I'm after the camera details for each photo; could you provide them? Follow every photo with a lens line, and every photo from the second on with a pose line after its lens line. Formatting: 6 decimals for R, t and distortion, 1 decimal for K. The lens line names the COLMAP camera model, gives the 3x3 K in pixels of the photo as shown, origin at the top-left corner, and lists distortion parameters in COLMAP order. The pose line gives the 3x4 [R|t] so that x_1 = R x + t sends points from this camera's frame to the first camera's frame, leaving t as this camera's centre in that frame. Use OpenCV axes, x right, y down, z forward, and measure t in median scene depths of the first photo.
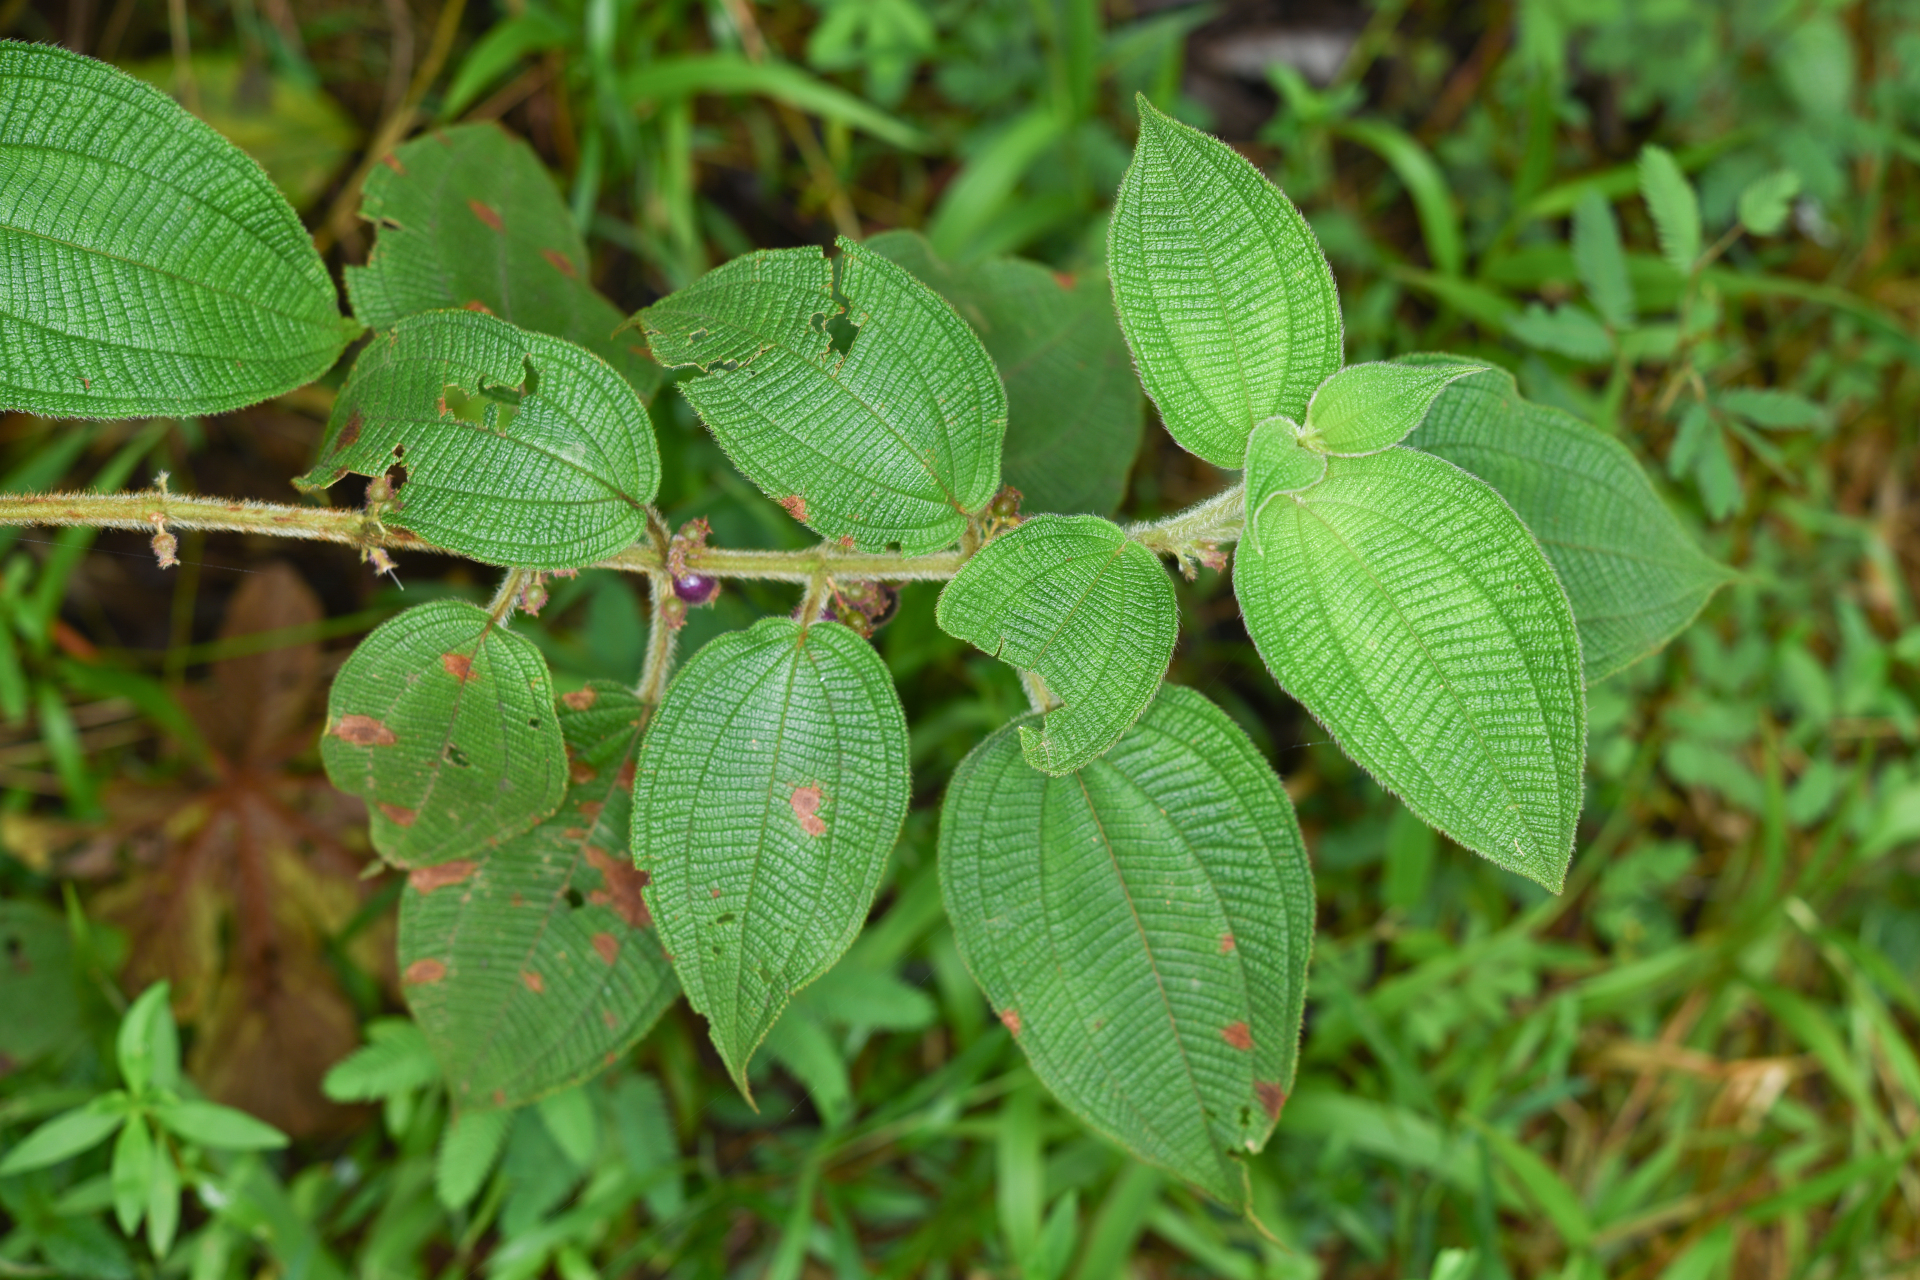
lens RADIAL K [[3367.7, 0, 960.0], [0, 3367.7, 640.0], [0, 0, 1]] dist [-0.049882, -0.005613]
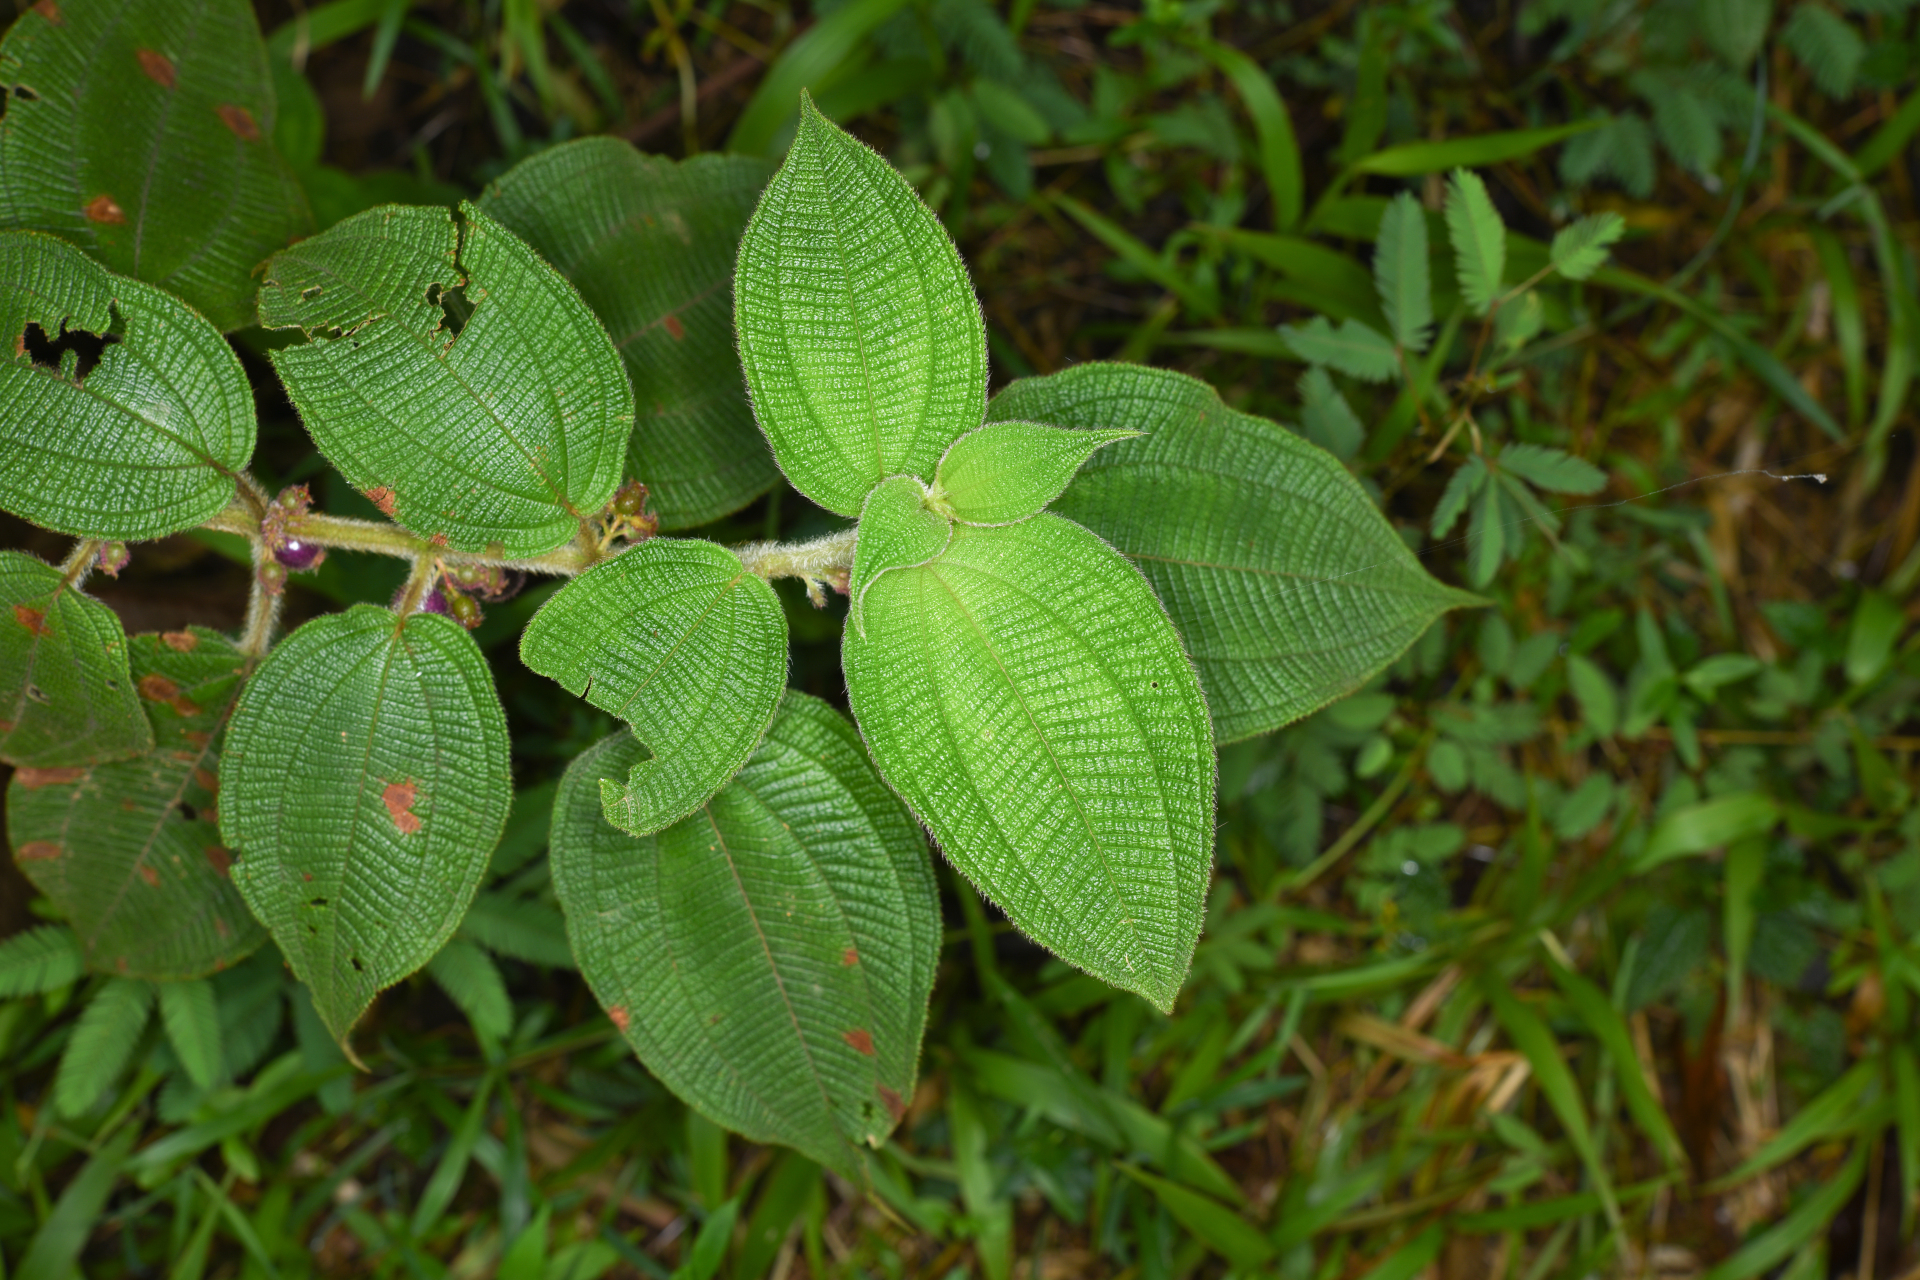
lens RADIAL K [[3208.6, 0, 960.0], [0, 3208.6, 640.0], [0, 0, 1]] dist [-0.269942, 1.440400]
pose [[0.994131, 0.079225, 0.073662, 0.043065], [-0.083751, 0.994647, 0.060532, -0.064820], [-0.068472, -0.066346, 0.995445, 0.127028]]
